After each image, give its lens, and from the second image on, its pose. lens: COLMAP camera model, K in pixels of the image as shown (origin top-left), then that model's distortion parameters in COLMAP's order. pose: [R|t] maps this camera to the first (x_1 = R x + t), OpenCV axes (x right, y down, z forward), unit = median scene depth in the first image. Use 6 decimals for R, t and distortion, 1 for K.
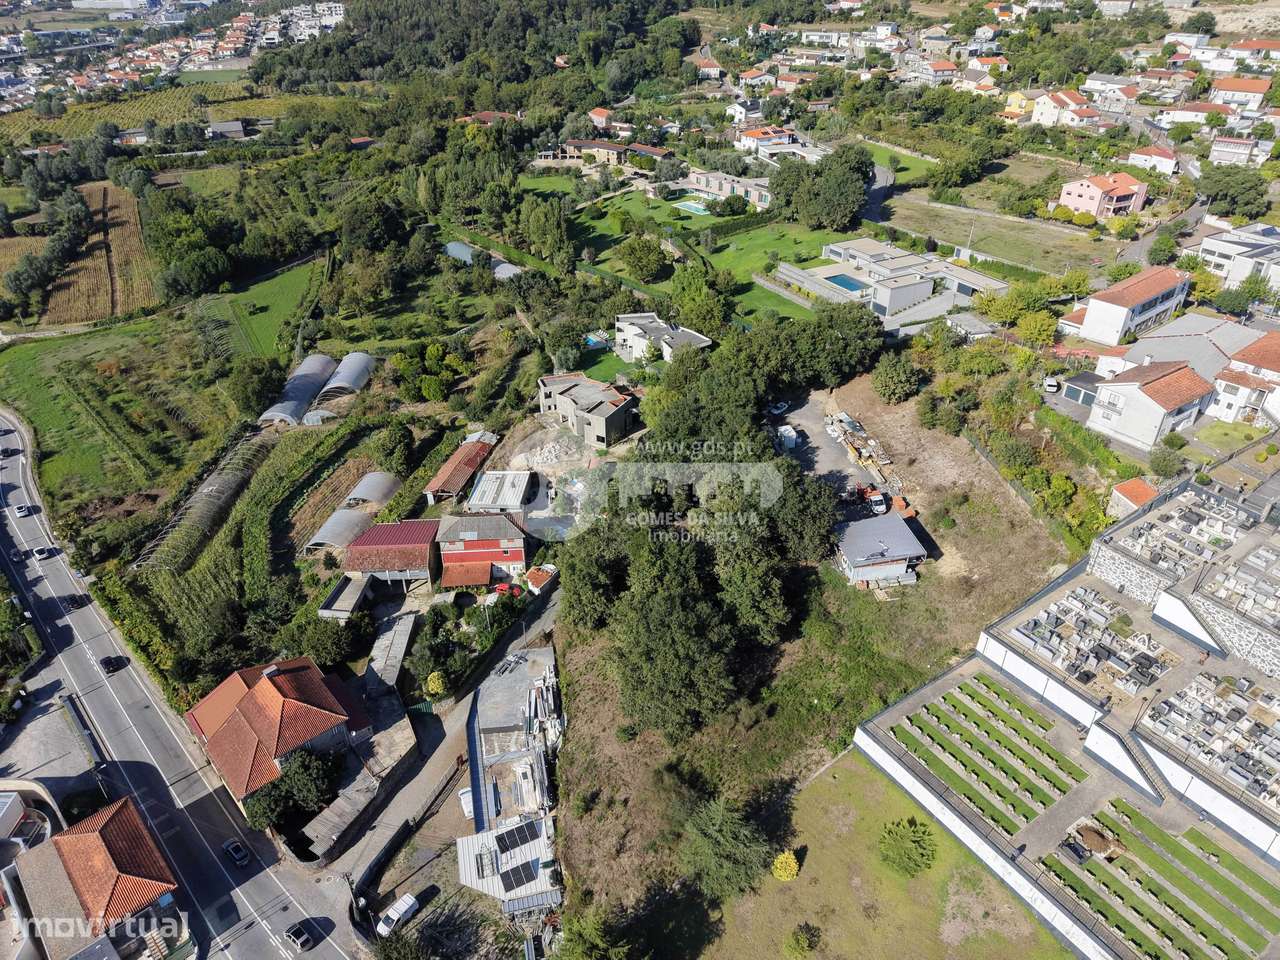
lens RADIAL K [[854.0, 0, 633.8], [0, 854.0, 474.6], [0, 0, 1]] dist [0.034724, -0.032993]
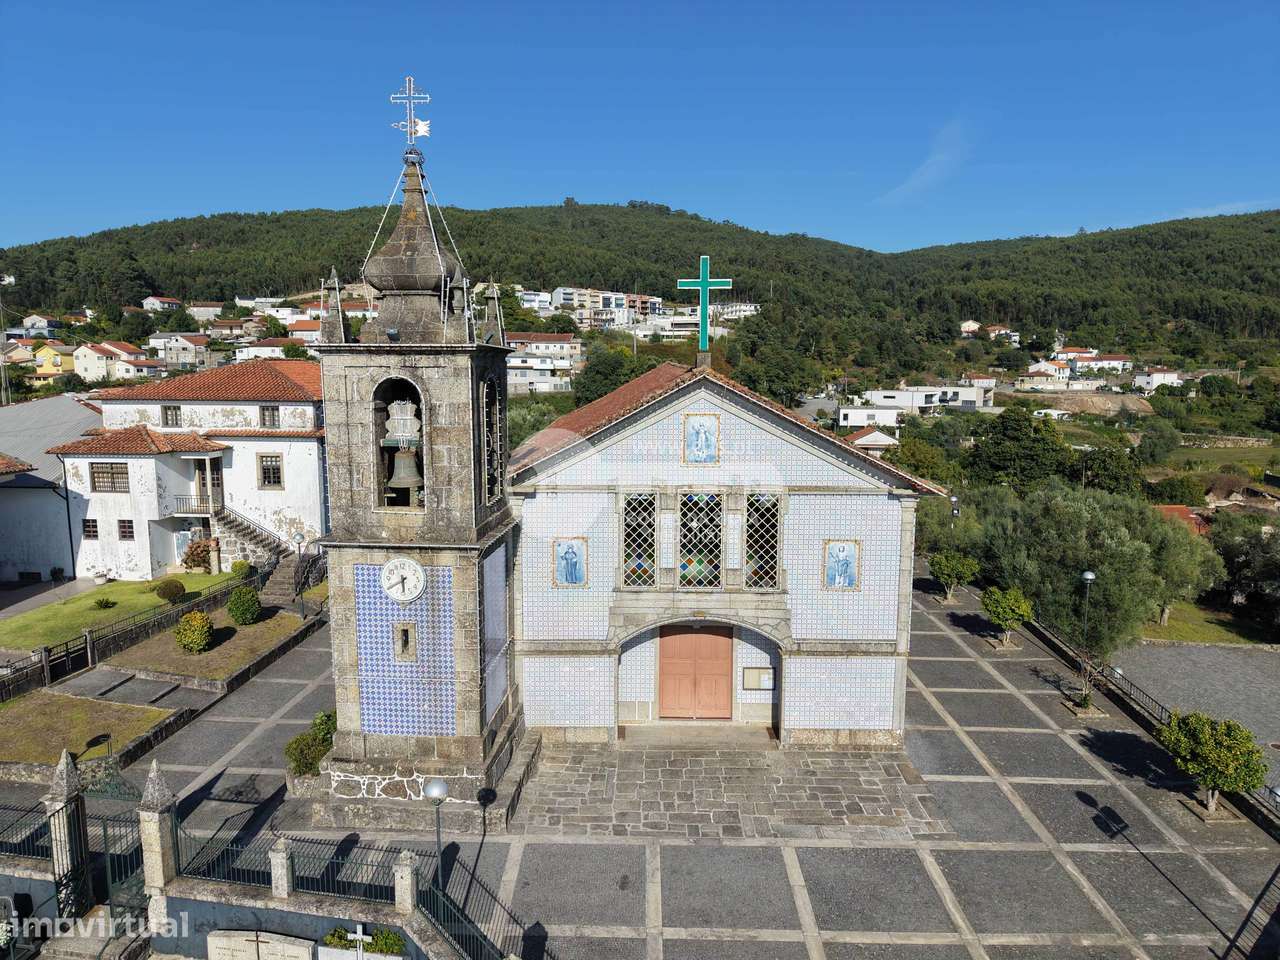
lens RADIAL K [[854.0, 0, 639.6], [0, 854.0, 479.5], [0, 0, 1]] dist [0.034724, -0.032993]
pose [[0.670167, -0.097424, 0.735788, 0.248383], [0.387434, 0.891484, -0.234842, 0.022198], [-0.633064, 0.442453, 0.635189, 0.283511]]
